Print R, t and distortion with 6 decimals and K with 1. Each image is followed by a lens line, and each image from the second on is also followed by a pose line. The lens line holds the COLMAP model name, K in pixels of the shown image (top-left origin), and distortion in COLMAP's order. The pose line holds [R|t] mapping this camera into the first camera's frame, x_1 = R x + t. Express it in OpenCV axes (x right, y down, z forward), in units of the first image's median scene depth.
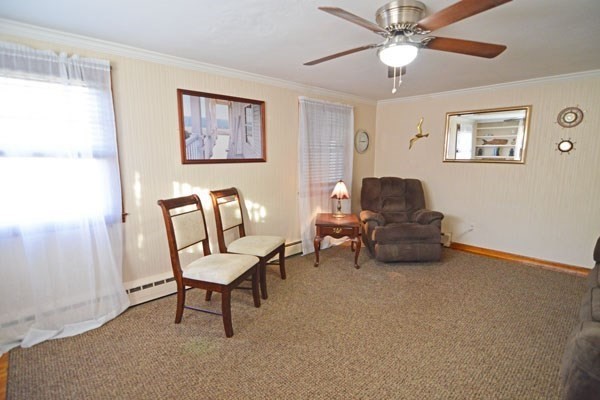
lens RADIAL K [[305.3, 0, 295.6], [0, 305.3, 202.0], [0, 0, 1]] dist [0.000875, -0.016670]
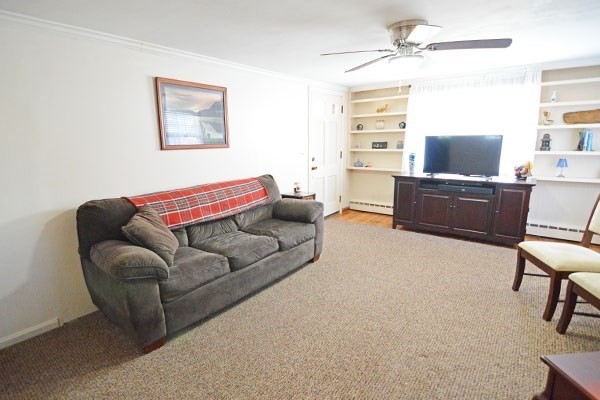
lens RADIAL K [[305.3, 0, 295.6], [0, 305.3, 202.0], [0, 0, 1]] dist [0.000875, -0.016670]
pose [[-0.990690, 0.049491, -0.126819, 0.537280], [0.002987, 0.939254, 0.343209, -0.211756], [0.136101, 0.339636, -0.930658, 1.269875]]
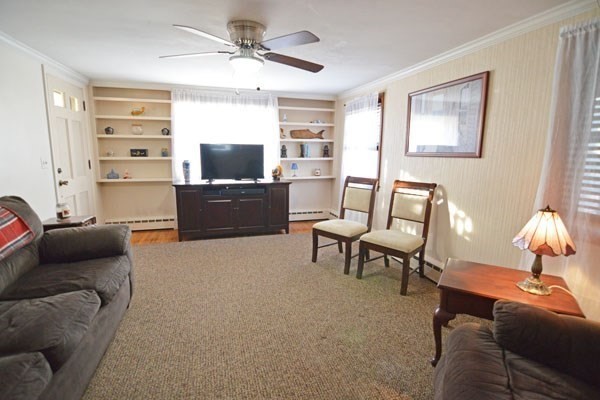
lens RADIAL K [[293.2, 0, 300.0], [0, 293.2, 200.0], [0, 0, 1]] dist [0.000778, -0.015526]
pose [[-0.454256, 0.147324, -0.878605, 0.753668], [-0.136757, 0.963010, 0.232182, -0.146937], [0.880312, 0.225626, -0.417305, 1.006570]]
